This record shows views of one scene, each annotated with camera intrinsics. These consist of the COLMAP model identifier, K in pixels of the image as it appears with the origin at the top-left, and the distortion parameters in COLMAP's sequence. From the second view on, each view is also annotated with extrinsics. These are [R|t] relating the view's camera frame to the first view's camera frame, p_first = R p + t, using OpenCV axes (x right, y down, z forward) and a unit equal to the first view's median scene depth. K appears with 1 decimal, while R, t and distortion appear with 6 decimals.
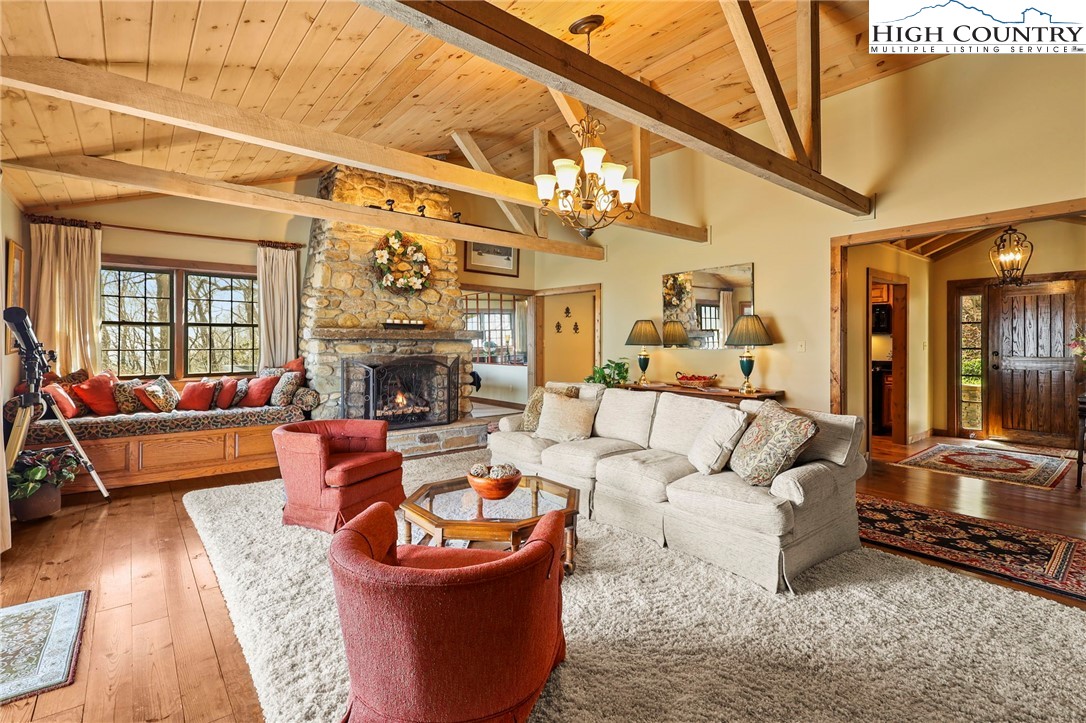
lens RADIAL K [[507.8, 0, 543.5], [0, 507.8, 353.7], [0, 0, 1]] dist [-0.005266, -0.000172]
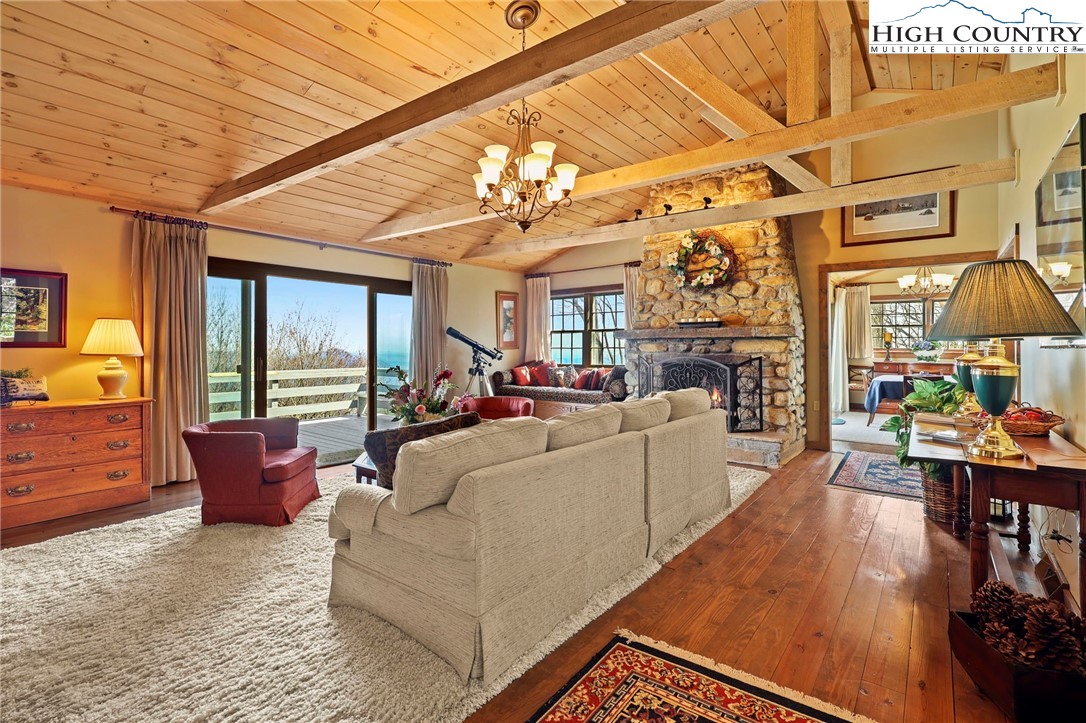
lens RADIAL K [[507.8, 0, 544.4], [0, 507.8, 349.9], [0, 0, 1]] dist [-0.005266, -0.000172]
pose [[0.224542, 0.004913, -0.974452, 0.626719], [-0.012331, 0.999922, 0.002200, -0.004207], [0.974386, 0.011522, 0.224585, 0.500897]]
